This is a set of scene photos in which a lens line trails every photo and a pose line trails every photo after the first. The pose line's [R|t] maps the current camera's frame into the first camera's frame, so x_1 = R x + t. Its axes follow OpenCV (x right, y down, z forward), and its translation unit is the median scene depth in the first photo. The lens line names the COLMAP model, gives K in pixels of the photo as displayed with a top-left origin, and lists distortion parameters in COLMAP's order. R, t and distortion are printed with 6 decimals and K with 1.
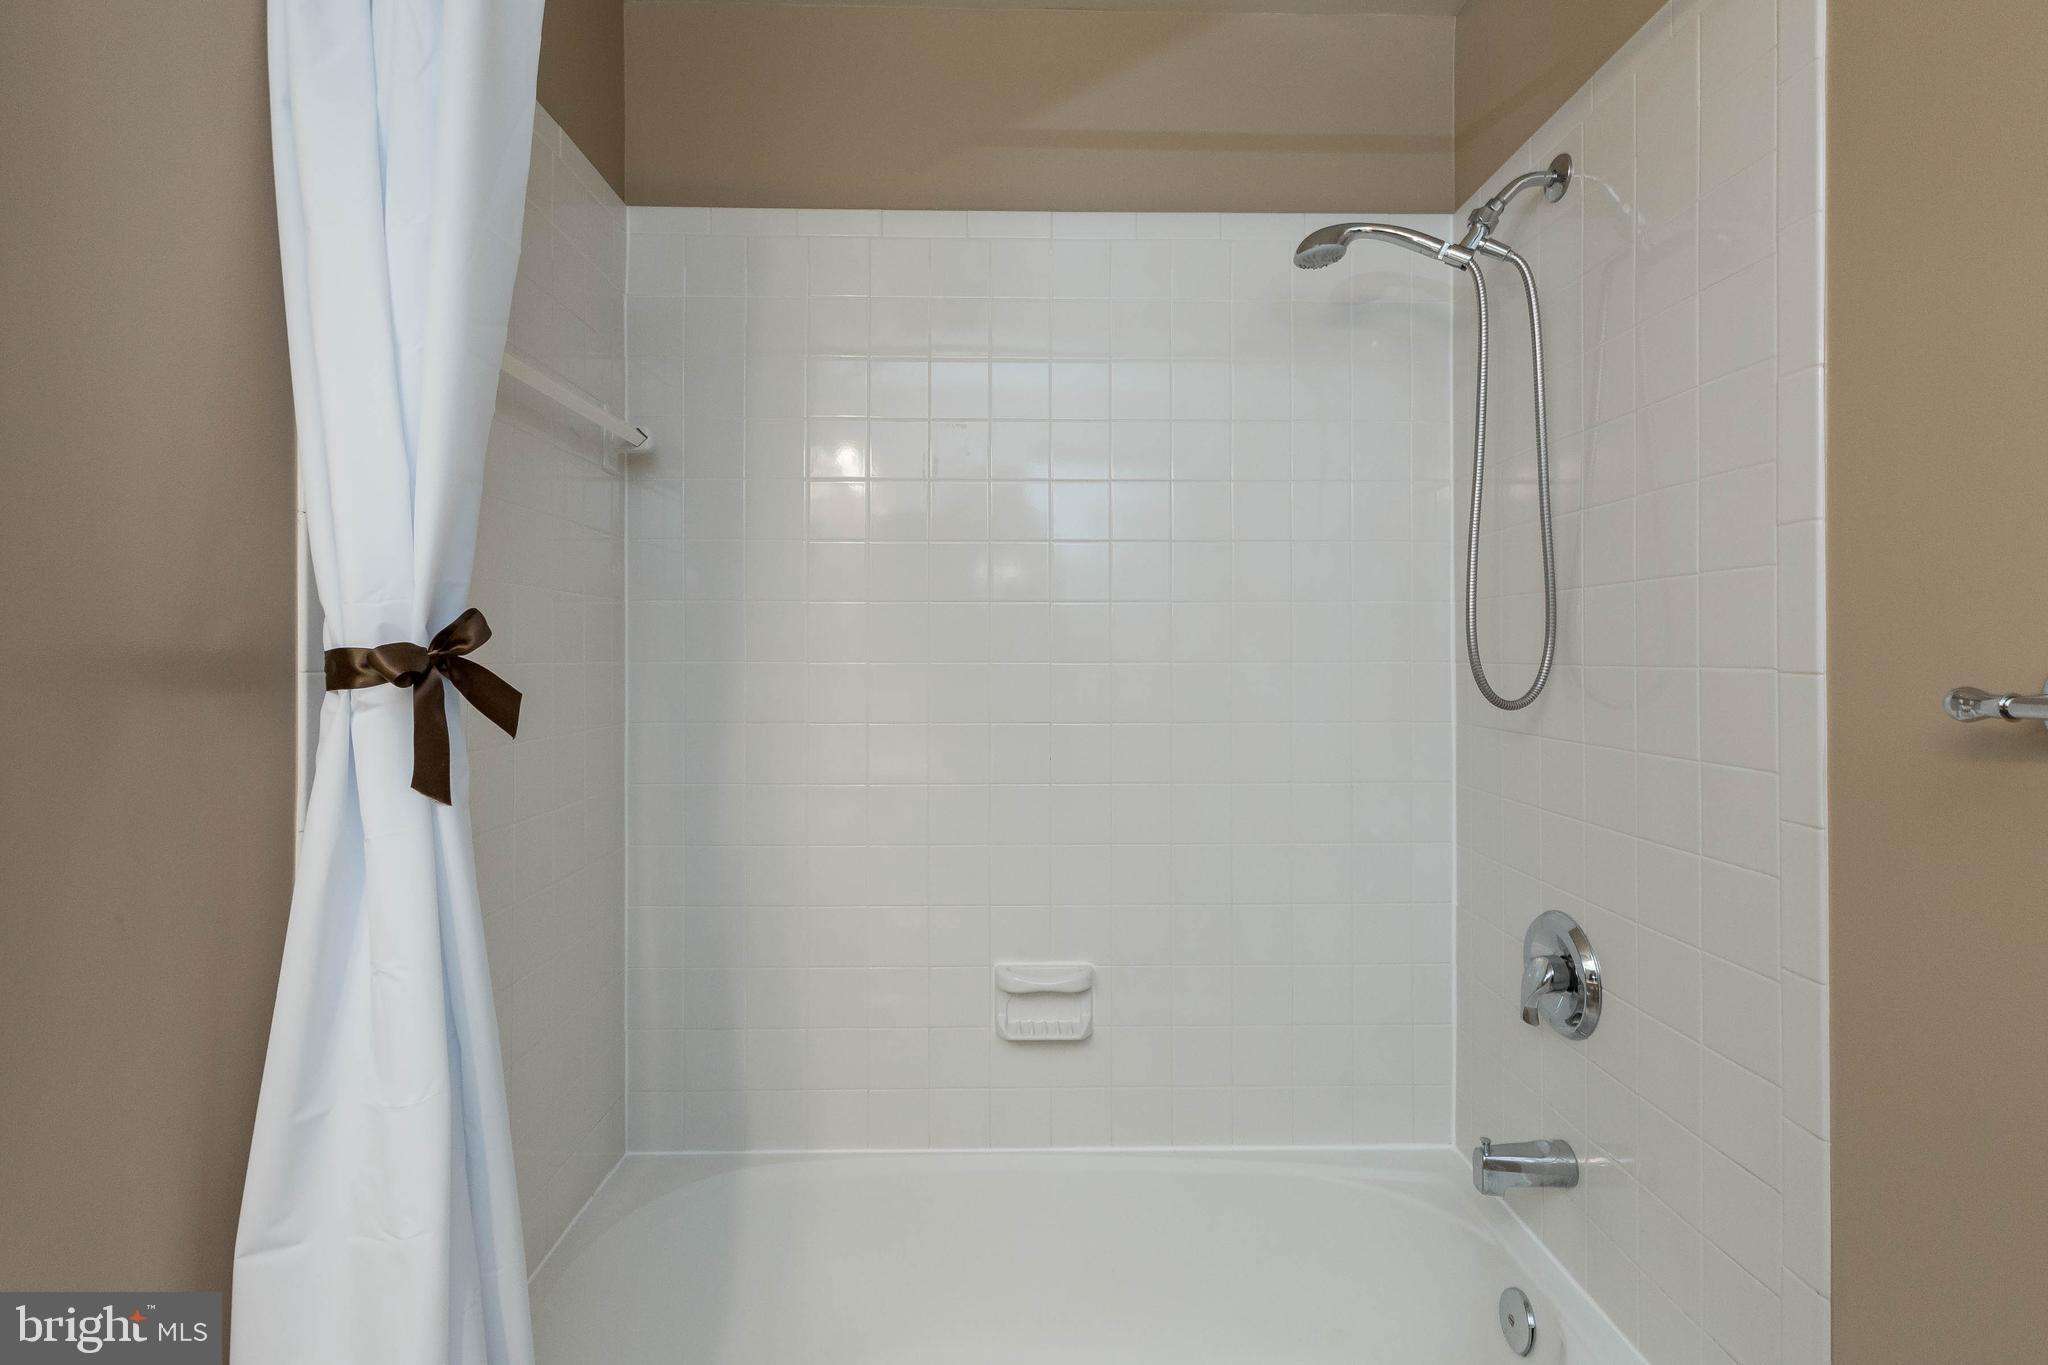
lens RADIAL K [[925.8, 0, 1029.2], [0, 925.8, 668.4], [0, 0, 1]] dist [0.001514, 0.000044]
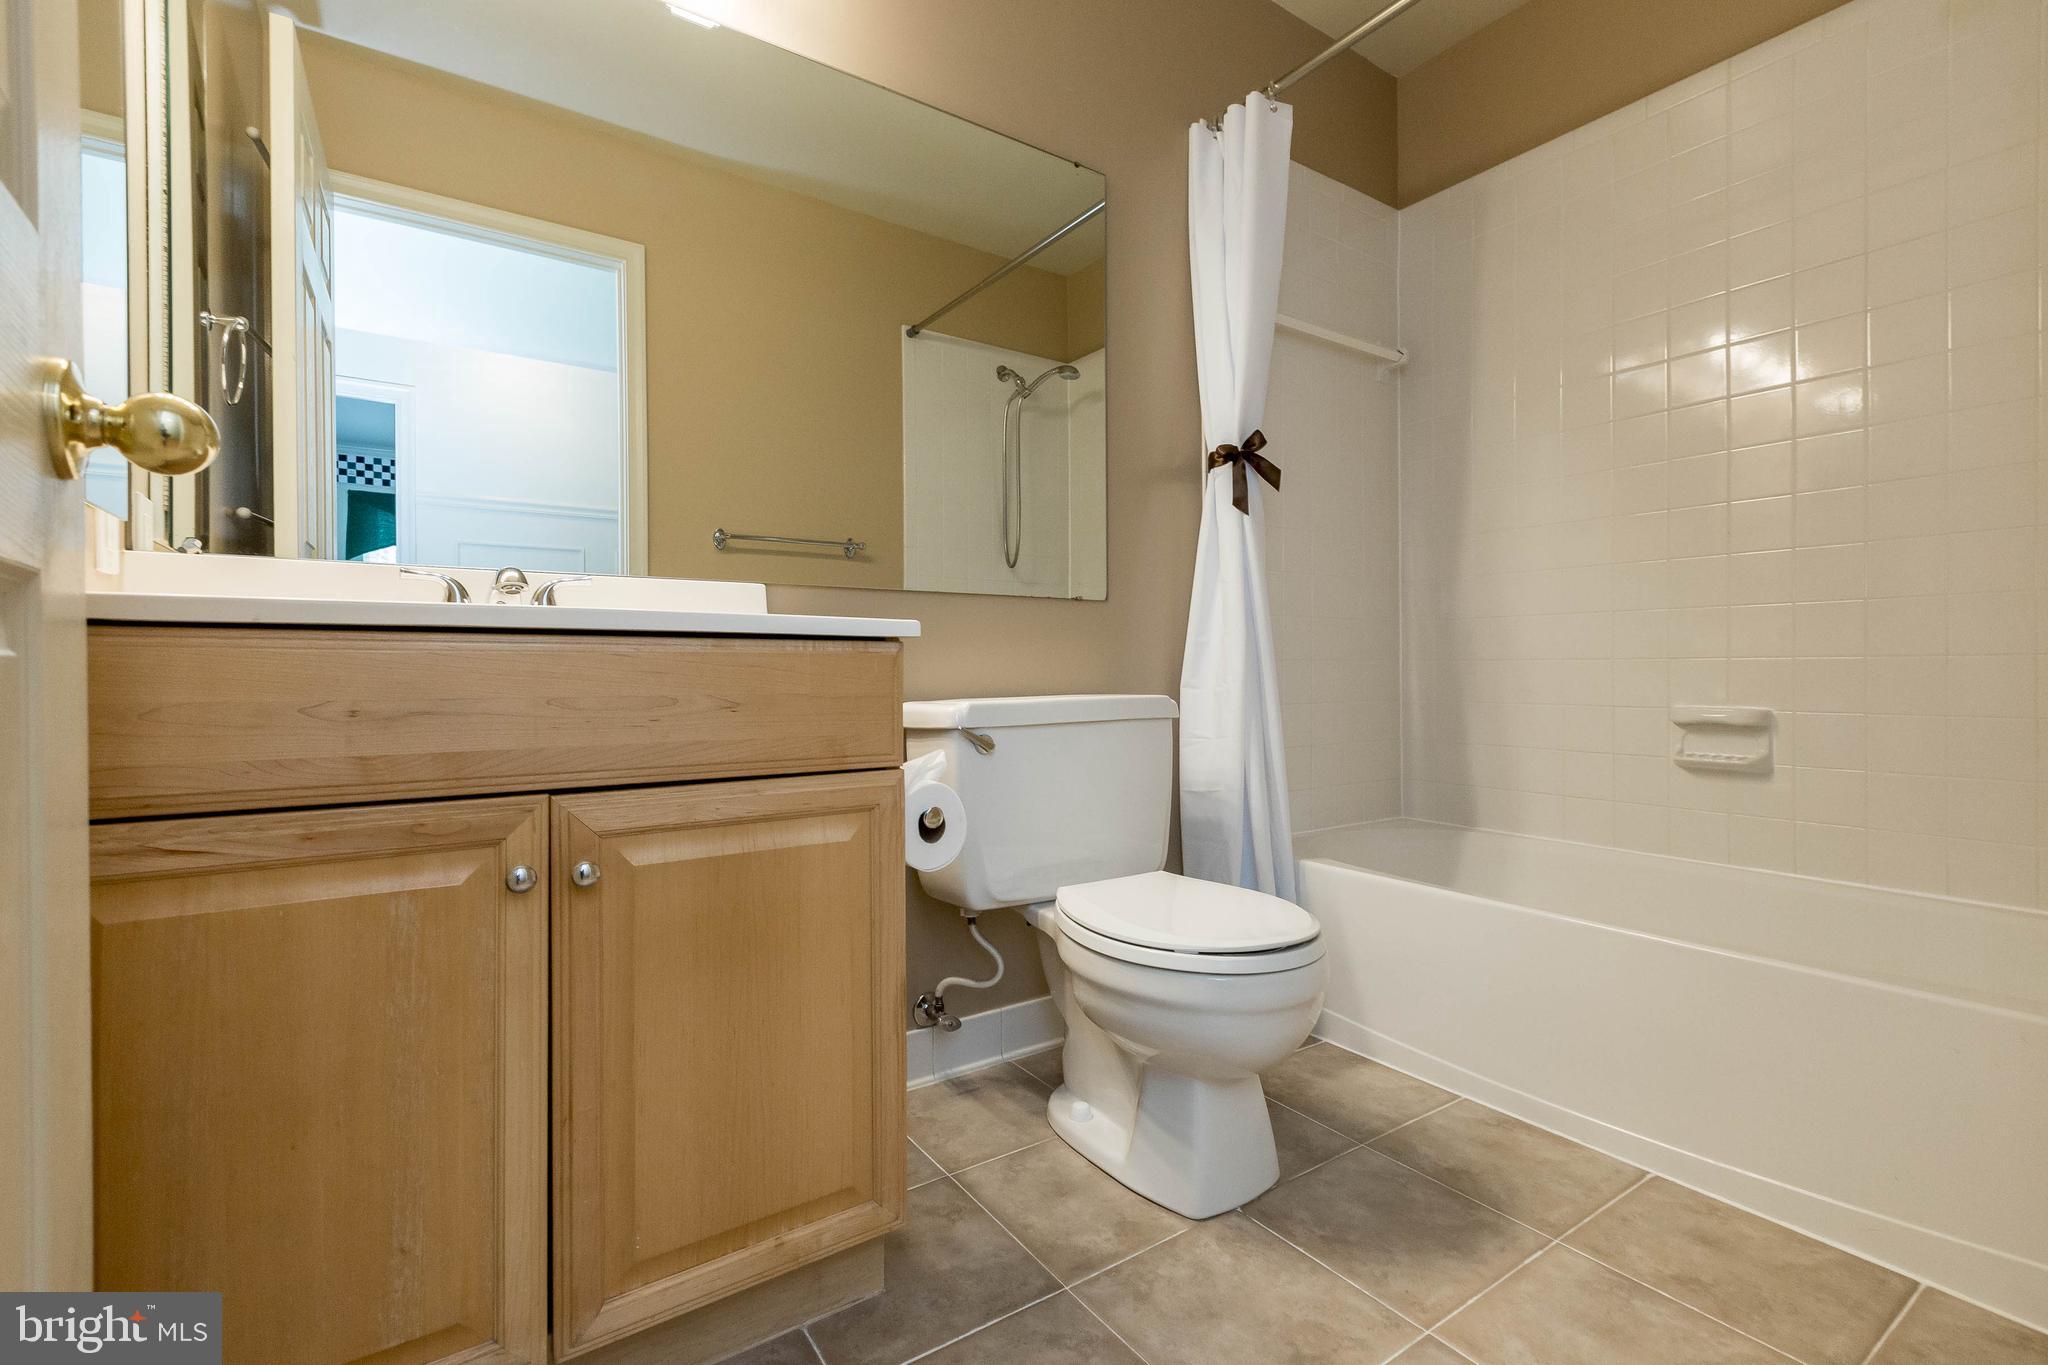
lens RADIAL K [[909.7, 0, 1024.0], [0, 909.7, 682.5], [0, 0, 1]] dist [0.002723, -0.000063]
pose [[0.555158, 0.005417, -0.831727, 0.941066], [0.004218, 0.999948, 0.009328, 0.529396], [0.831734, -0.008687, 0.555106, -0.724856]]
